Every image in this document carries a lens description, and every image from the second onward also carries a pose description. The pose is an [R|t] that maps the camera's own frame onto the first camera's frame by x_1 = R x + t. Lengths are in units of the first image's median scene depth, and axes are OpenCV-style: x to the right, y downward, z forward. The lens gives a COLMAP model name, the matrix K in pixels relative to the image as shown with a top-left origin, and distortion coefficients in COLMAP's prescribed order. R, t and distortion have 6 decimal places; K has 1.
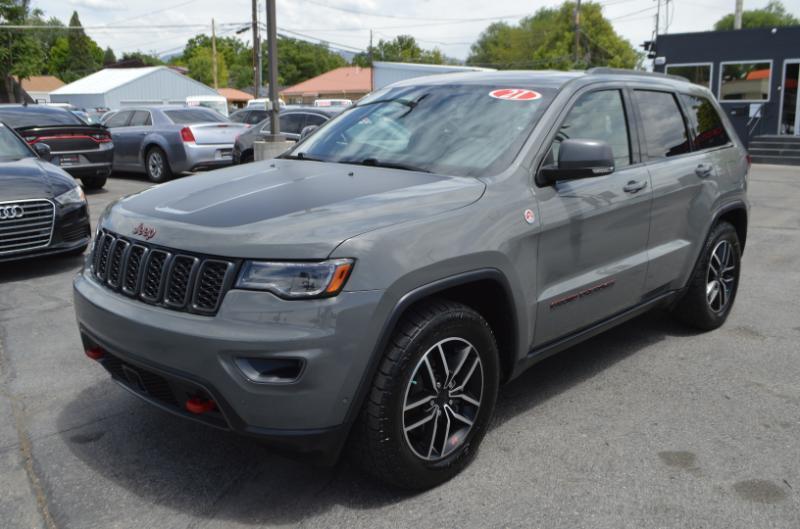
lens RADIAL K [[762.2, 0, 401.0], [0, 762.2, 265.6], [0, 0, 1]] dist [-0.012467, 0.000000]
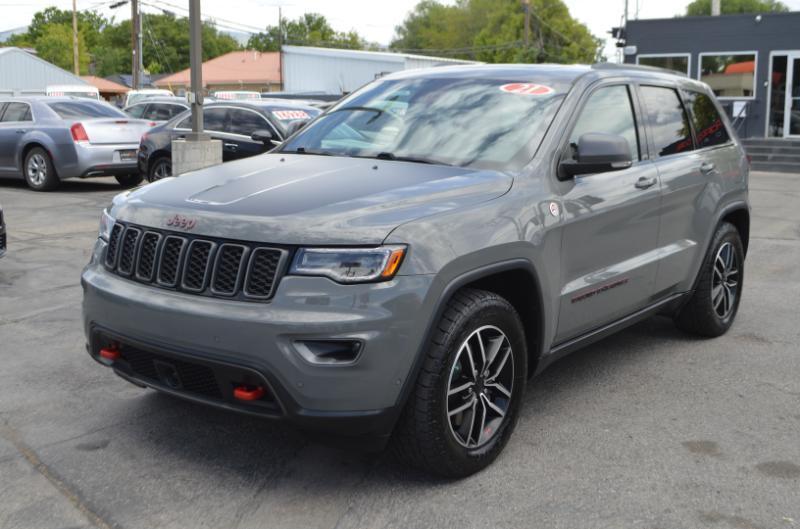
lens RADIAL K [[969.4, 0, 399.5], [0, 969.4, 266.8], [0, 0, 1]] dist [-0.016966, 0.000000]
pose [[0.994866, -0.007468, 0.100930, -0.157691], [0.011184, 0.999278, -0.036300, 0.053358], [-0.100586, 0.037242, 0.994231, -0.242797]]
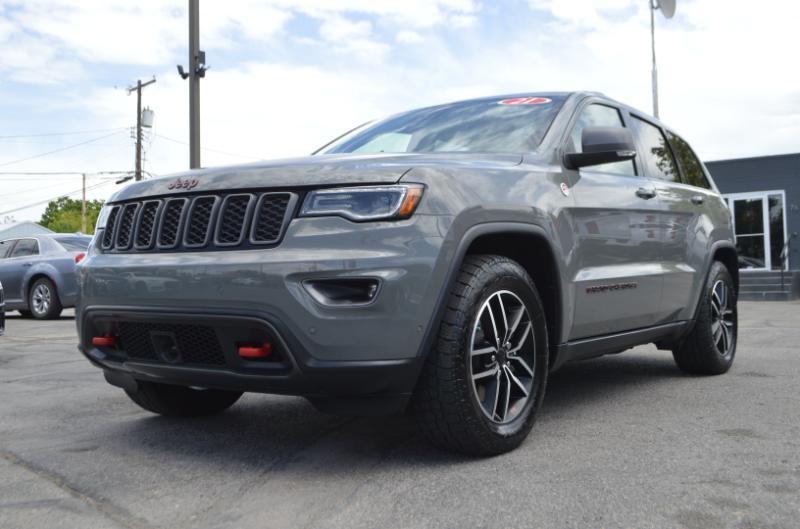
lens RADIAL K [[878.4, 0, 399.1], [0, 878.4, 262.0], [0, 0, 1]] dist [-0.014502, 0.000000]
pose [[0.991650, -0.011308, 0.128462, -0.184374], [0.040764, 0.972558, -0.229061, 0.267260], [-0.122347, 0.232385, 0.964898, -0.053097]]
